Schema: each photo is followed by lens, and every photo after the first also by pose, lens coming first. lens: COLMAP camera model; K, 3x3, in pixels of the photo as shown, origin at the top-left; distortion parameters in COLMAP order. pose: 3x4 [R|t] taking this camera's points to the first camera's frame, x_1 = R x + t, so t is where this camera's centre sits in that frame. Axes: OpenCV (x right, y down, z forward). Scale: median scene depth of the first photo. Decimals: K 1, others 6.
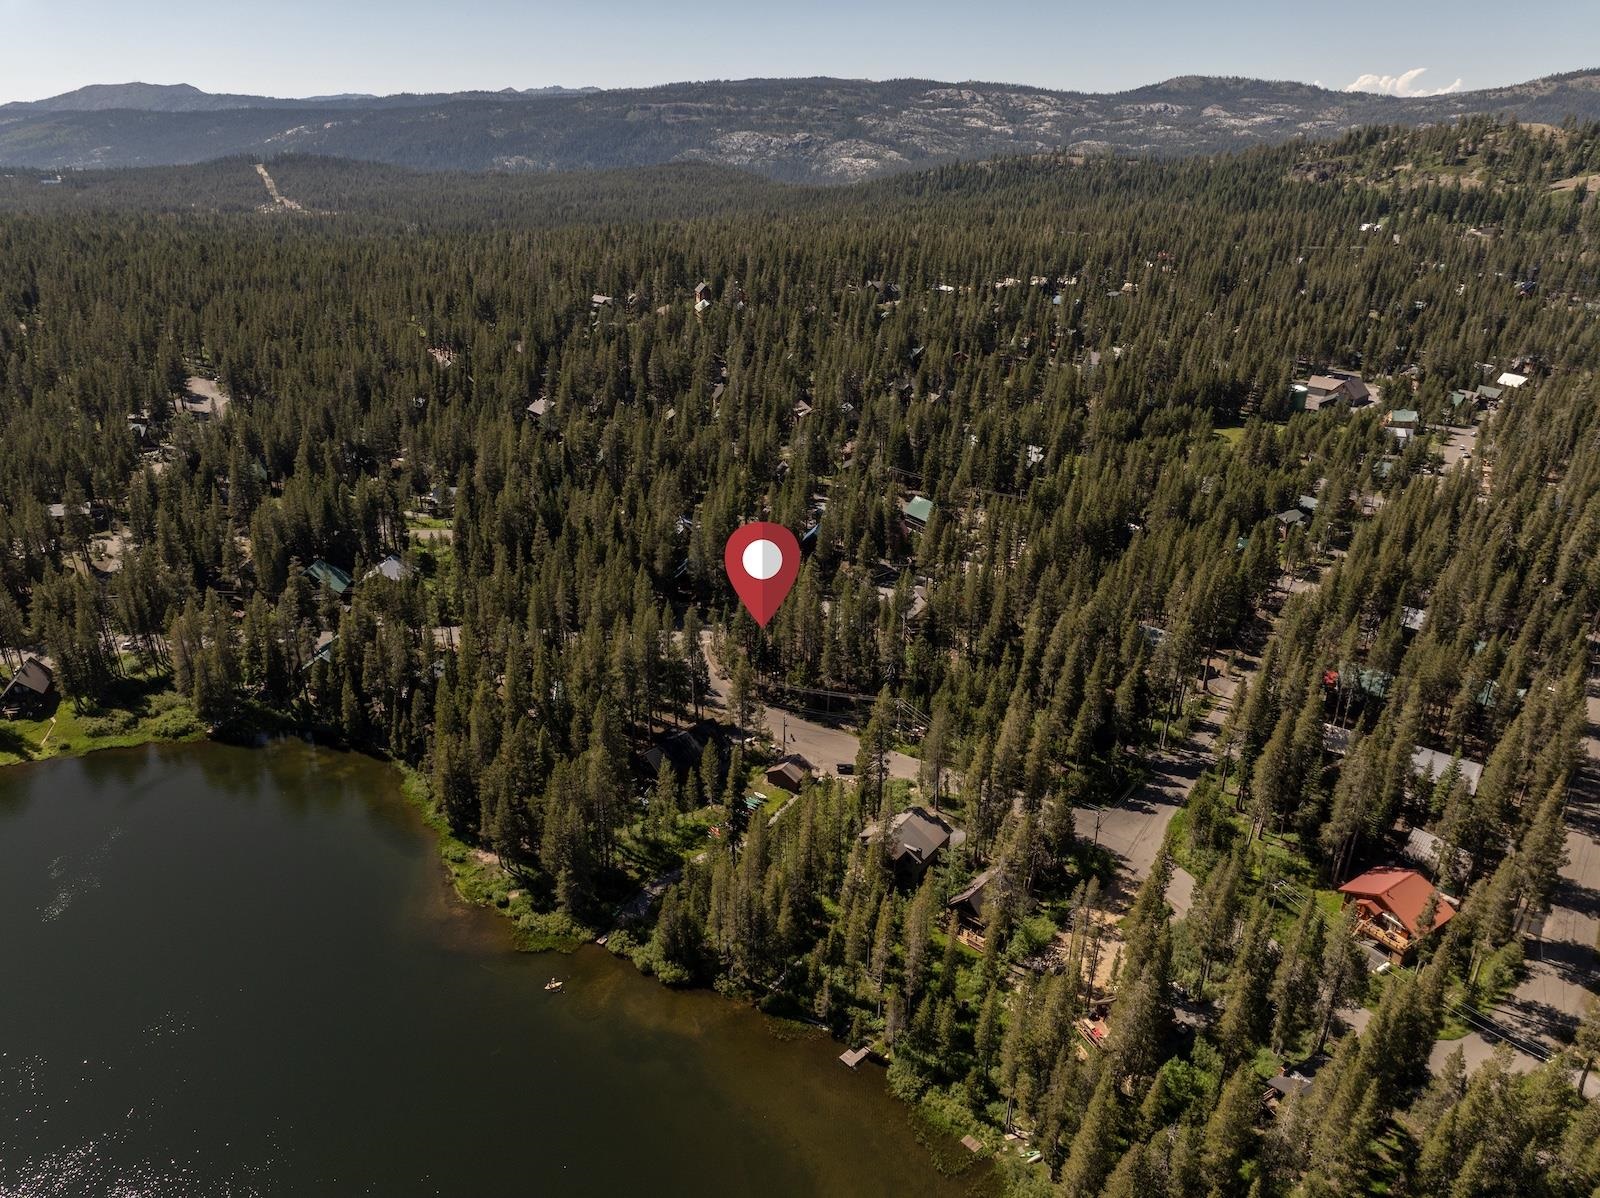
lens RADIAL K [[1172.9, 0, 802.3], [0, 1172.9, 574.5], [0, 0, 1]] dist [-0.075864, 0.062369]
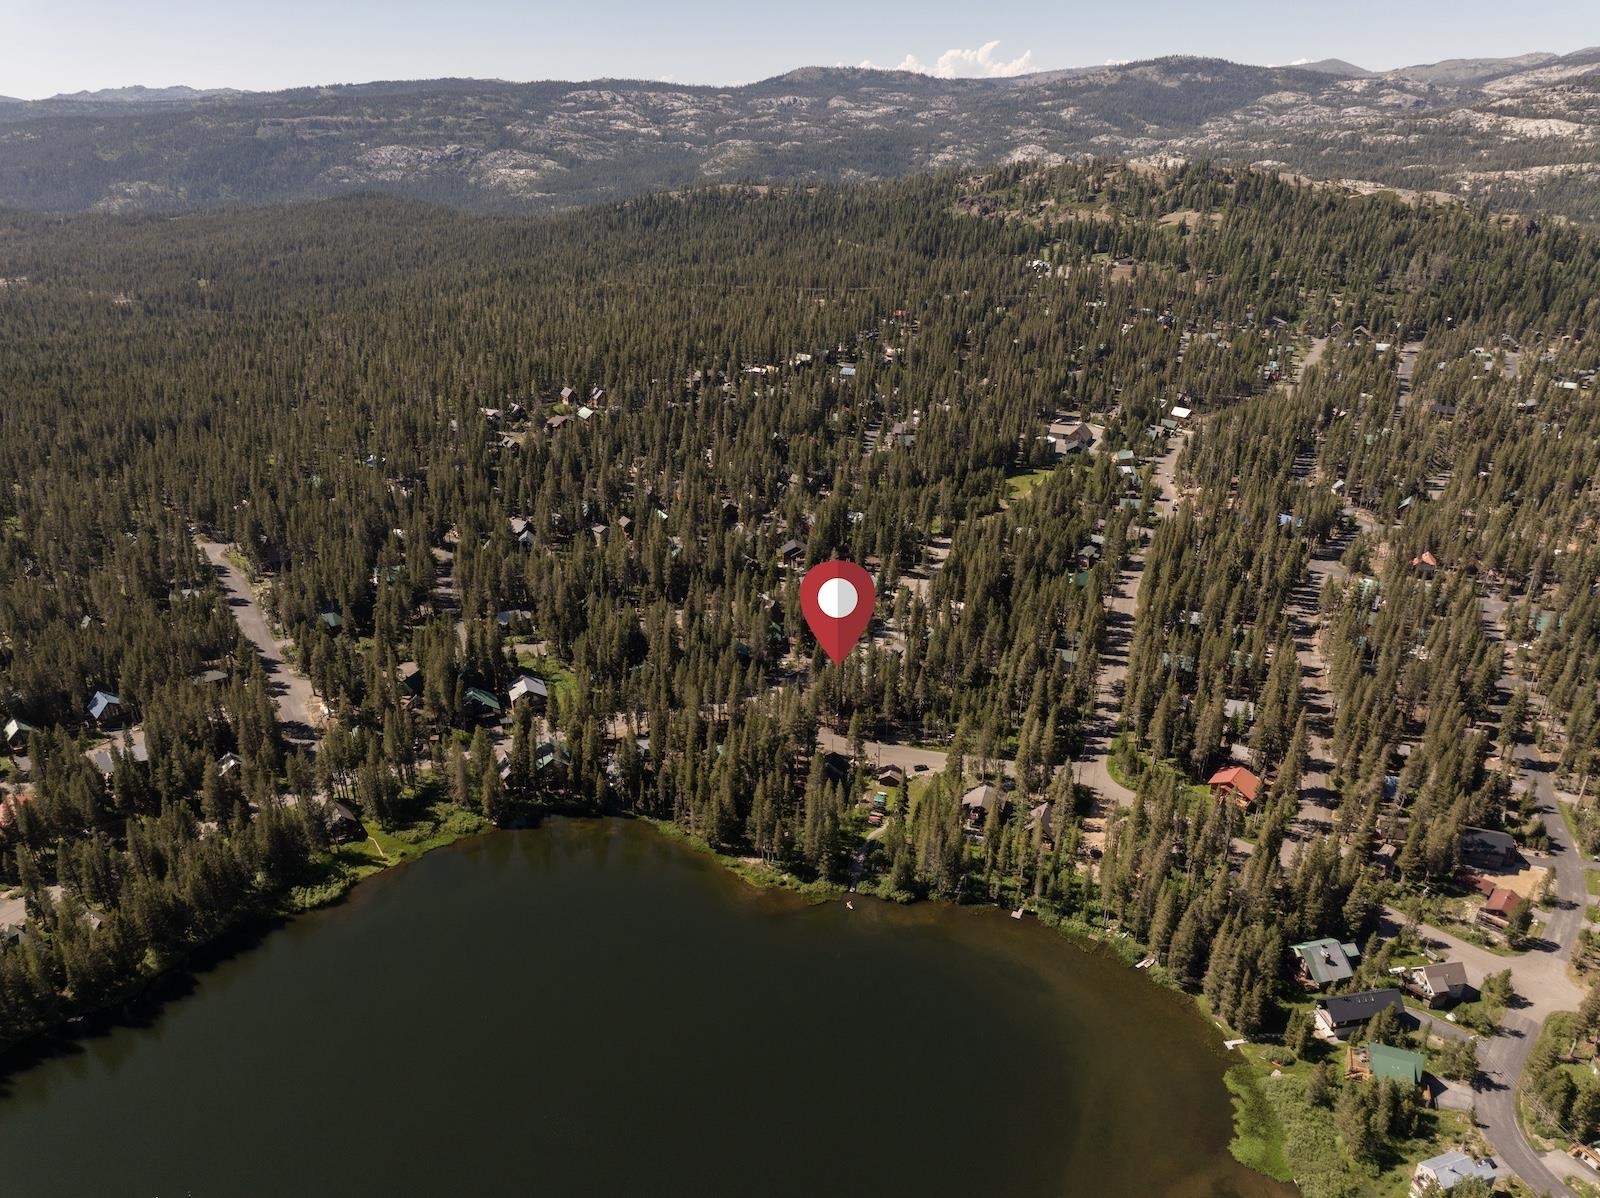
lens RADIAL K [[1141.8, 0, 800.0], [0, 1141.8, 599.0], [0, 0, 1]] dist [-0.032790, -0.001657]
pose [[0.954339, -0.145481, 0.260908, -0.116377], [0.135033, 0.989163, 0.057636, -0.042629], [-0.266466, -0.019773, 0.963642, -0.117124]]
